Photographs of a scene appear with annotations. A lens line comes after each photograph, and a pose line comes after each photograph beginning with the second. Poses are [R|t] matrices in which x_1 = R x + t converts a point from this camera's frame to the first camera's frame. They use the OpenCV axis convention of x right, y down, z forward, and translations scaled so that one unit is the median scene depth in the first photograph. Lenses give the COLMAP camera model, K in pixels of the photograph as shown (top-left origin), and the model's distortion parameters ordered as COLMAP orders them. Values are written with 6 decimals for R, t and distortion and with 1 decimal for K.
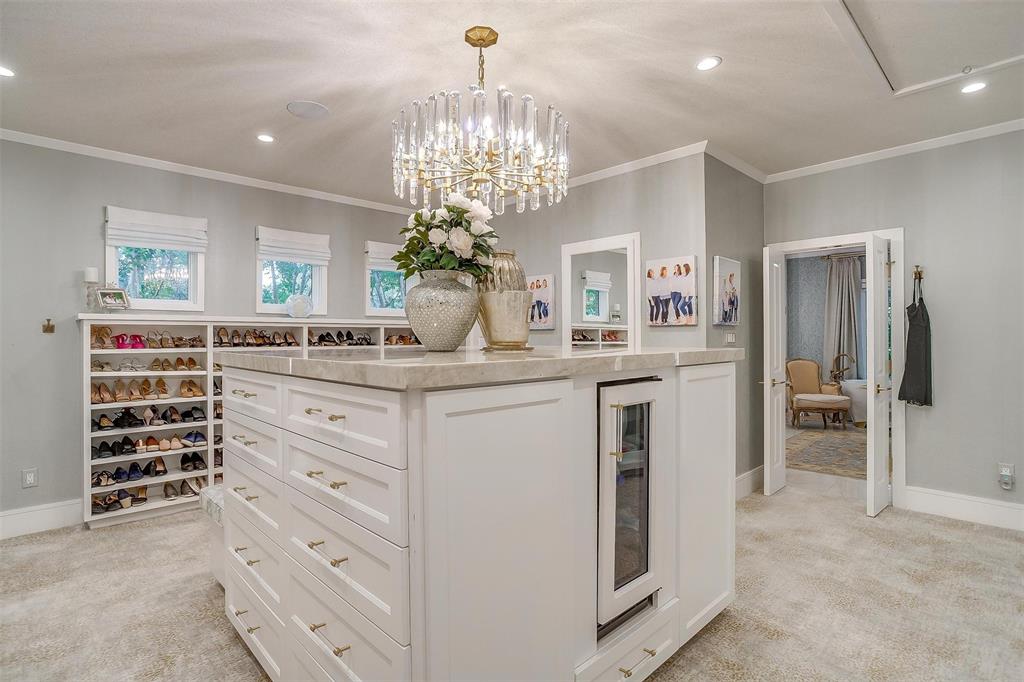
lens RADIAL K [[520.9, 0, 504.6], [0, 520.9, 339.3], [0, 0, 1]] dist [-0.038861, 0.013374]
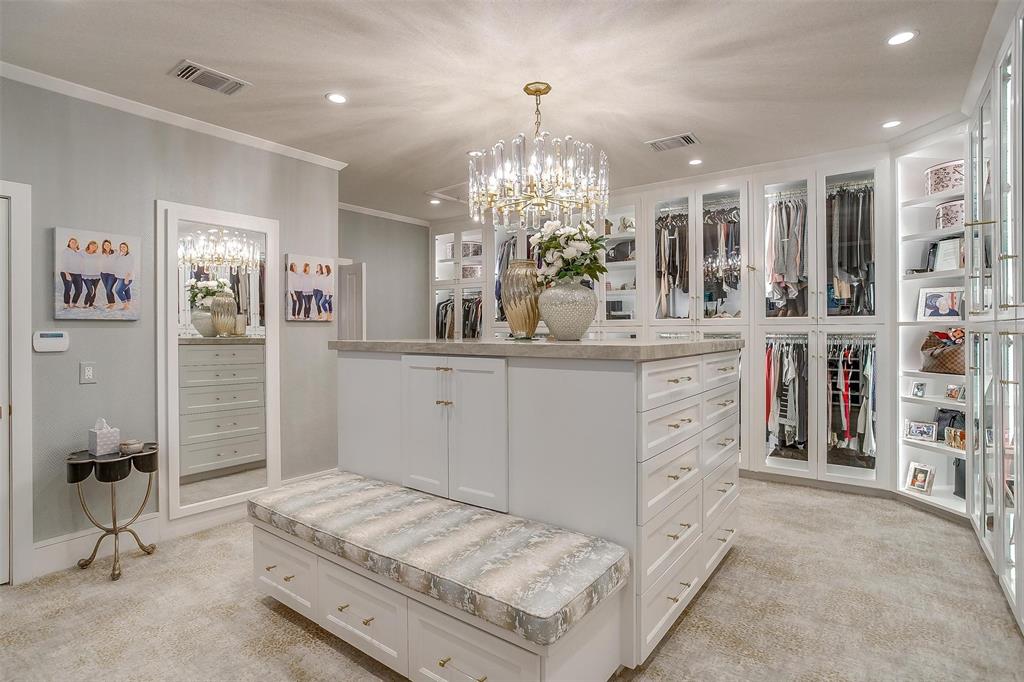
lens RADIAL K [[520.9, 0, 506.7], [0, 520.9, 336.3], [0, 0, 1]] dist [-0.038861, 0.013374]
pose [[-0.168182, -0.002275, 0.985753, -0.770642], [0.010787, 0.999933, 0.004148, 0.004259], [-0.985697, 0.011331, -0.168146, 0.786660]]
